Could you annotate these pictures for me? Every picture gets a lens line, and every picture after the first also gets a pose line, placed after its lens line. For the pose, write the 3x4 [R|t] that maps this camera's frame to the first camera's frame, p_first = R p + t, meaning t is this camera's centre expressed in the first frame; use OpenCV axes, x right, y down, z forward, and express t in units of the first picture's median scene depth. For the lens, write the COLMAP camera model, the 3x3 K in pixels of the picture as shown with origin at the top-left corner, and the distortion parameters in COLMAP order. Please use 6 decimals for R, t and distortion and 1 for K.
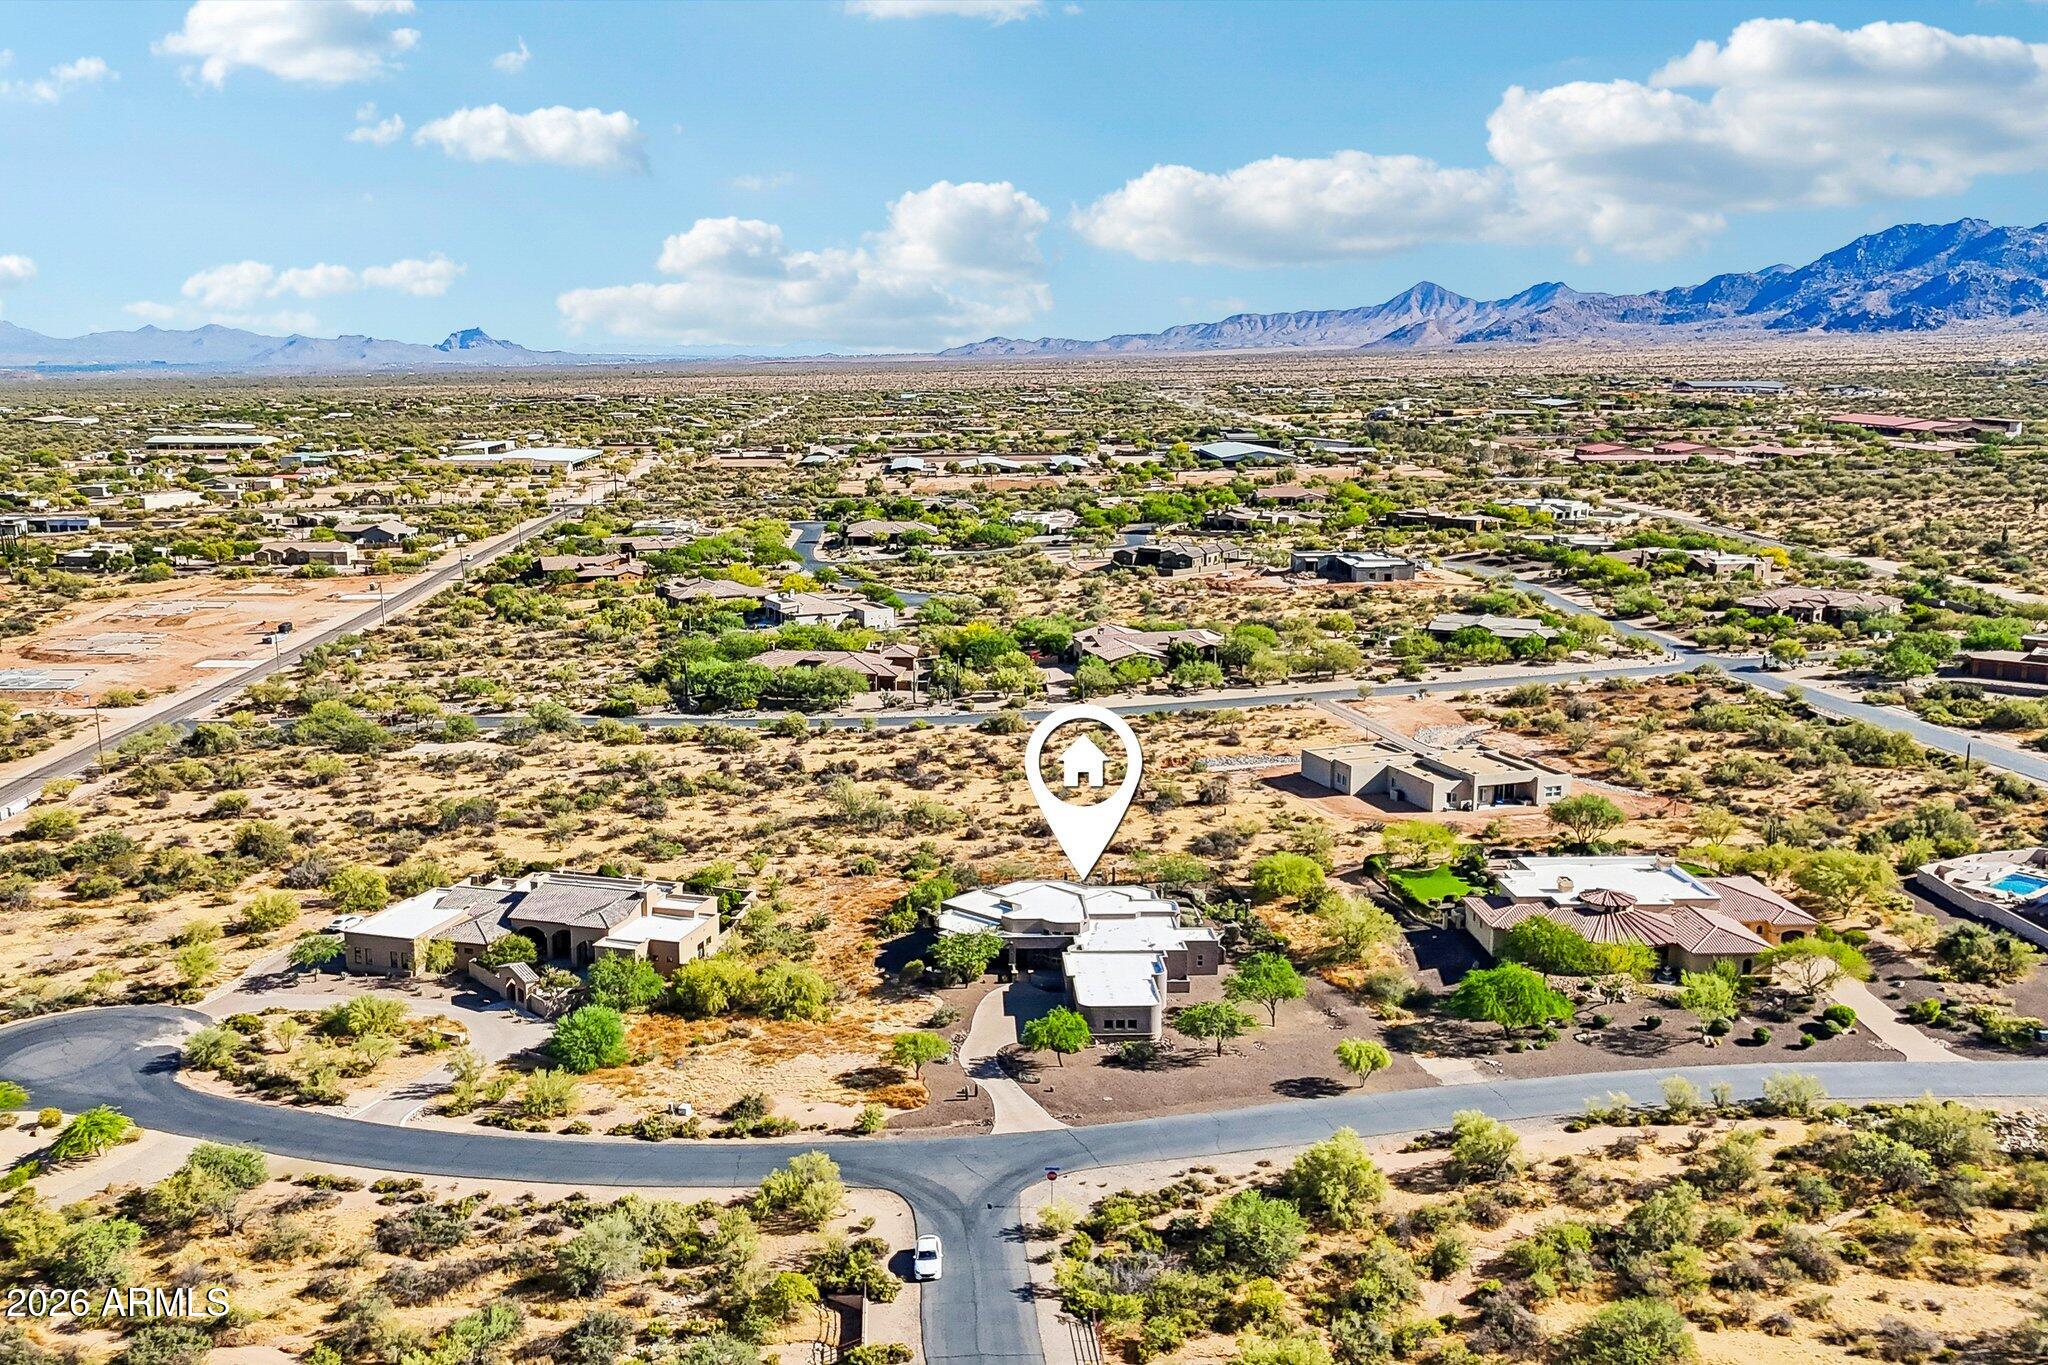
lens RADIAL K [[1774.4, 0, 1014.9], [0, 1774.4, 677.2], [0, 0, 1]] dist [0.115620, -0.172315]
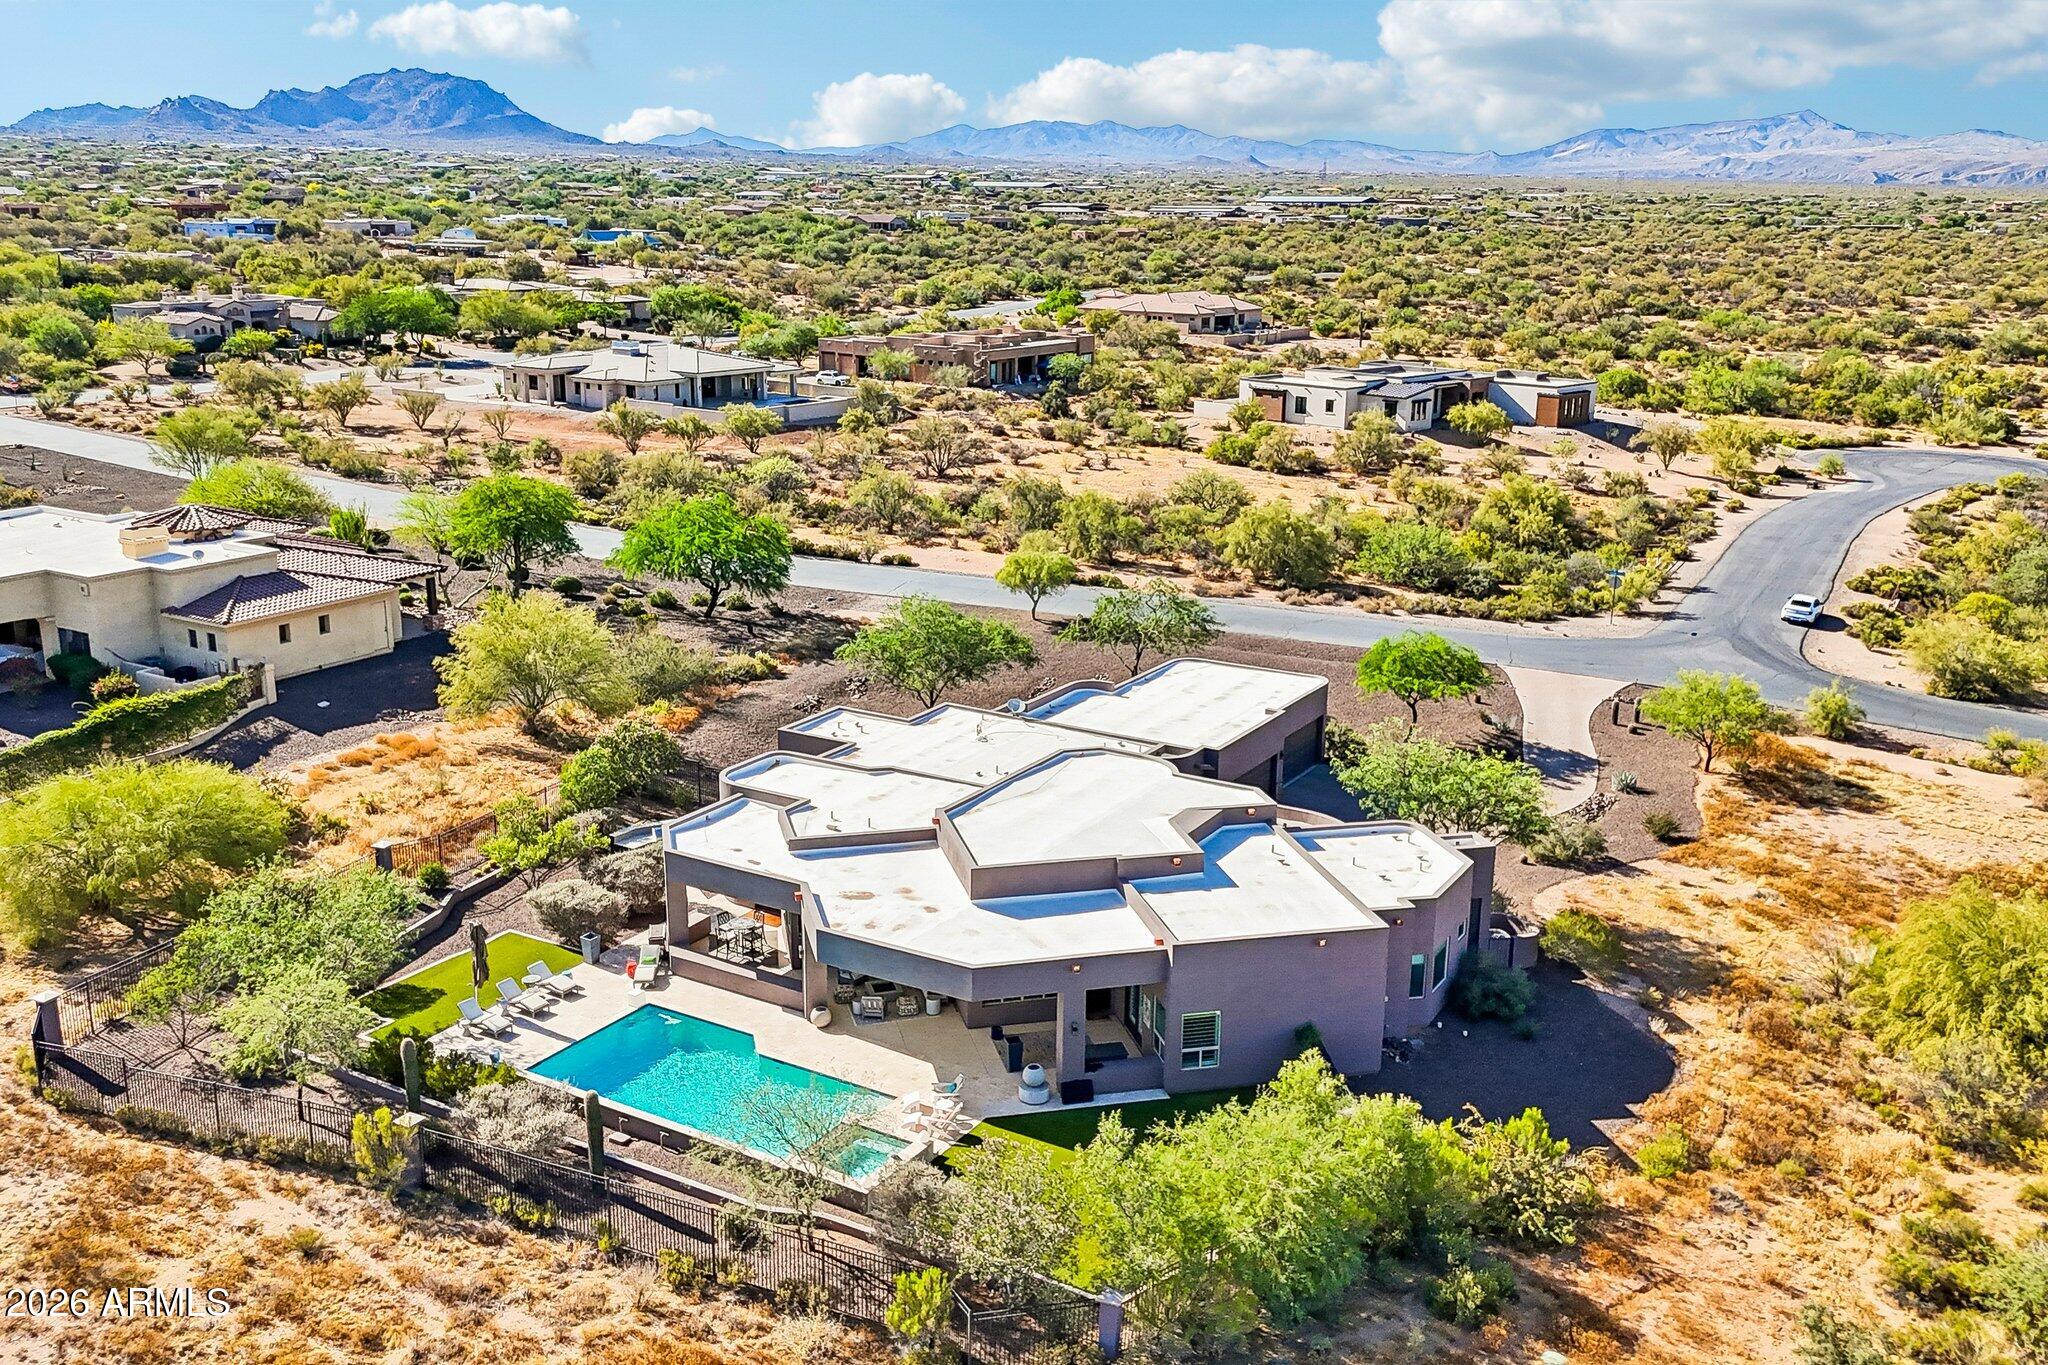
lens RADIAL K [[1780.4, 0, 1013.5], [0, 1780.4, 683.1], [0, 0, 1]] dist [0.071310, -0.067040]
pose [[-0.831461, -0.150085, 0.534927, -0.137668], [0.093792, 0.911084, 0.401409, -0.019367], [-0.547609, 0.383928, -0.743454, 1.264715]]
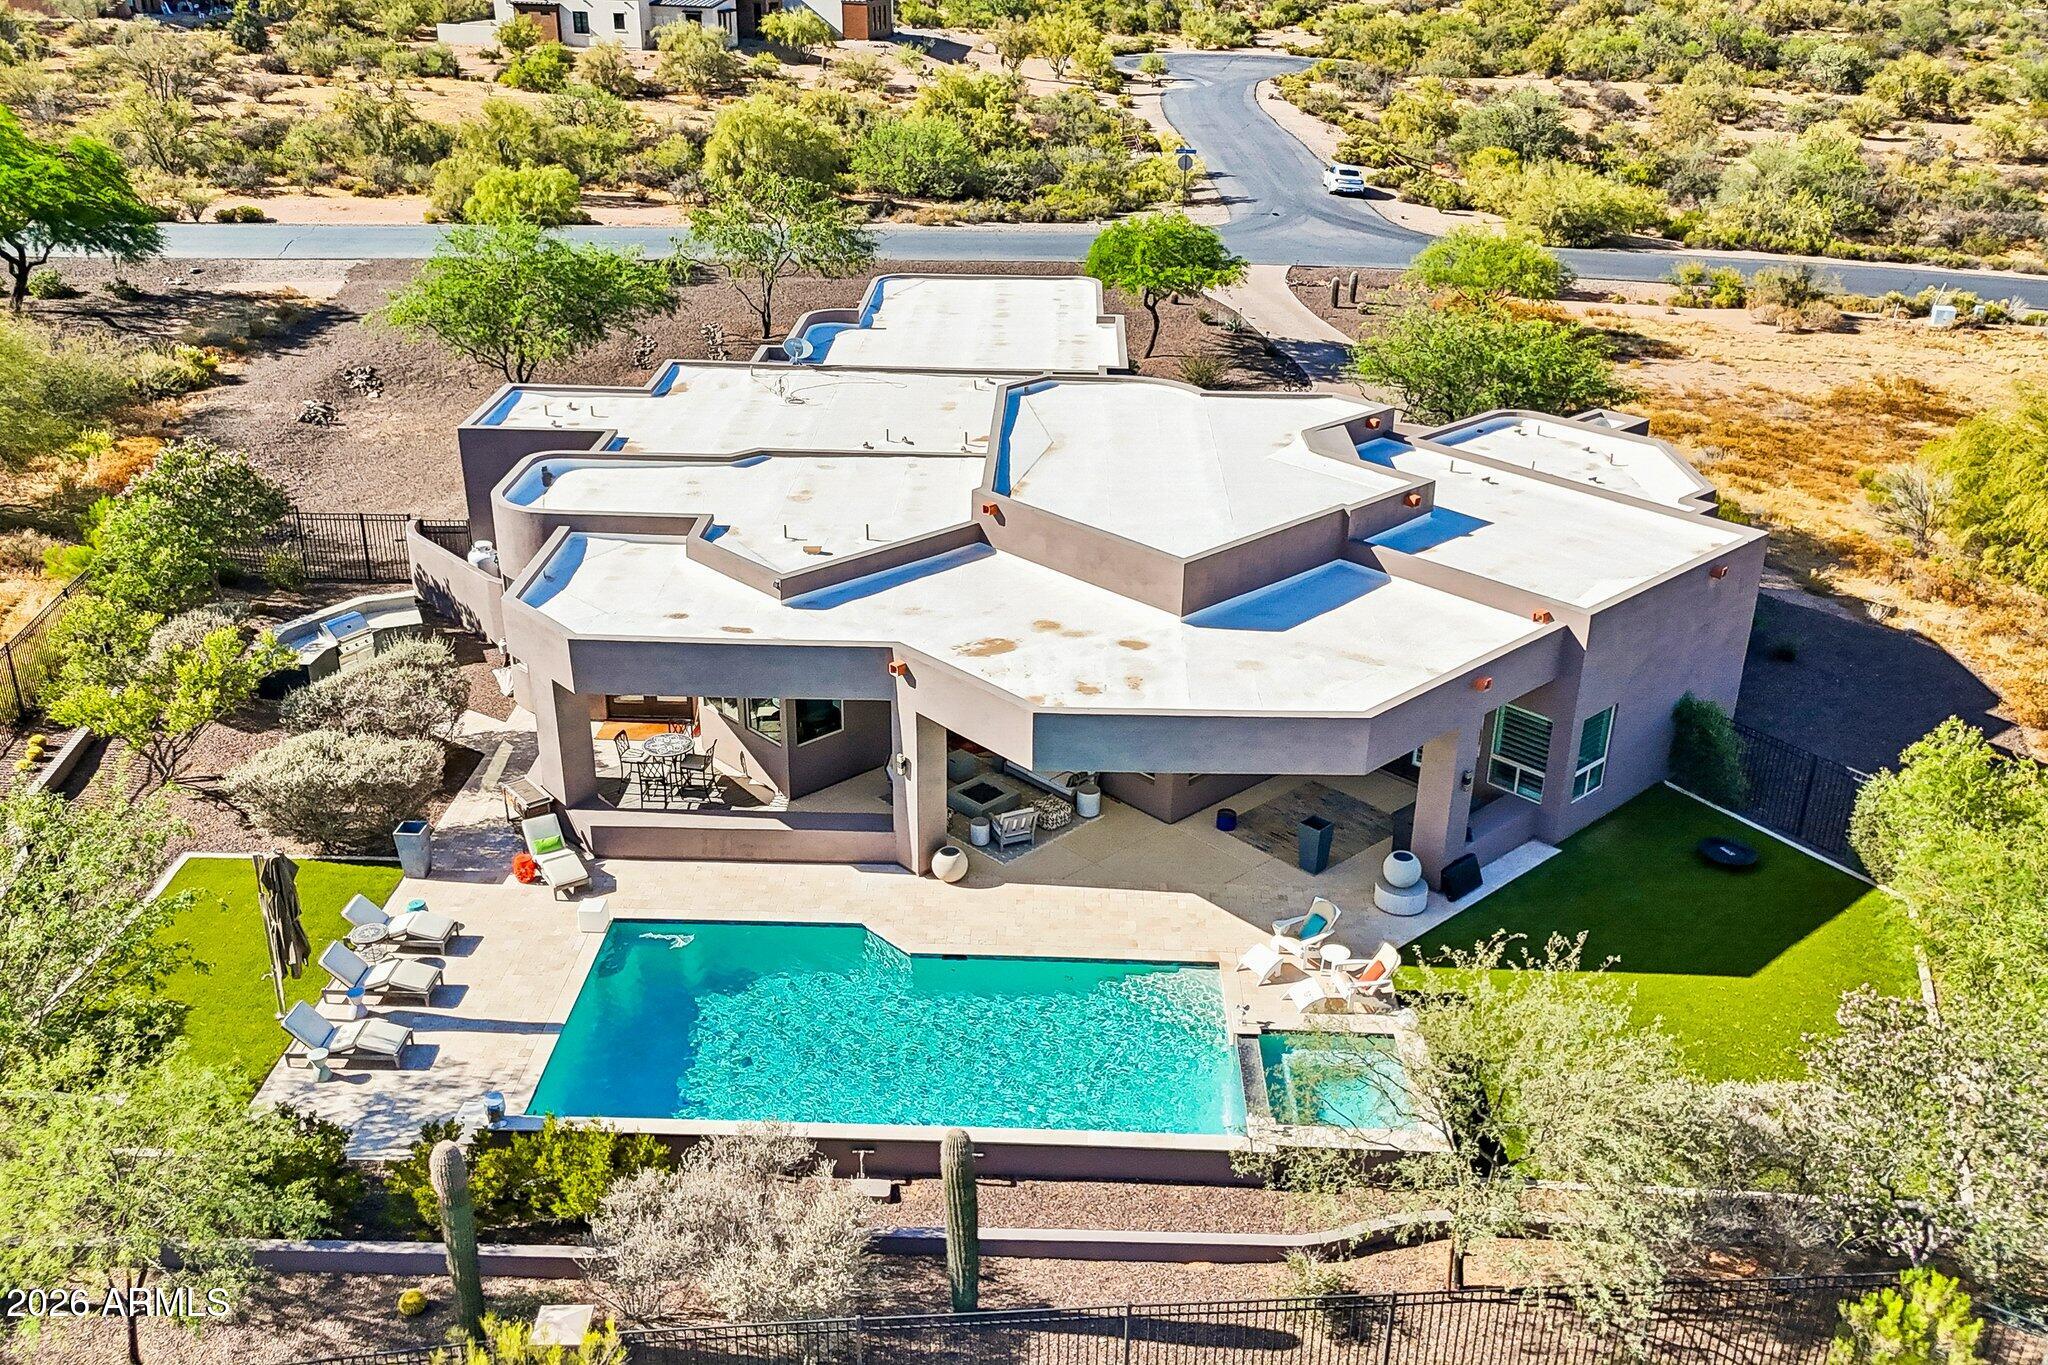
lens RADIAL K [[1780.4, 0, 1013.5], [0, 1780.4, 683.1], [0, 0, 1]] dist [0.071310, -0.067040]
pose [[-0.997203, -0.037968, 0.064379, 0.024163], [0.005274, 0.823469, 0.567336, 0.036792], [-0.074555, 0.566089, -0.820966, 1.211961]]
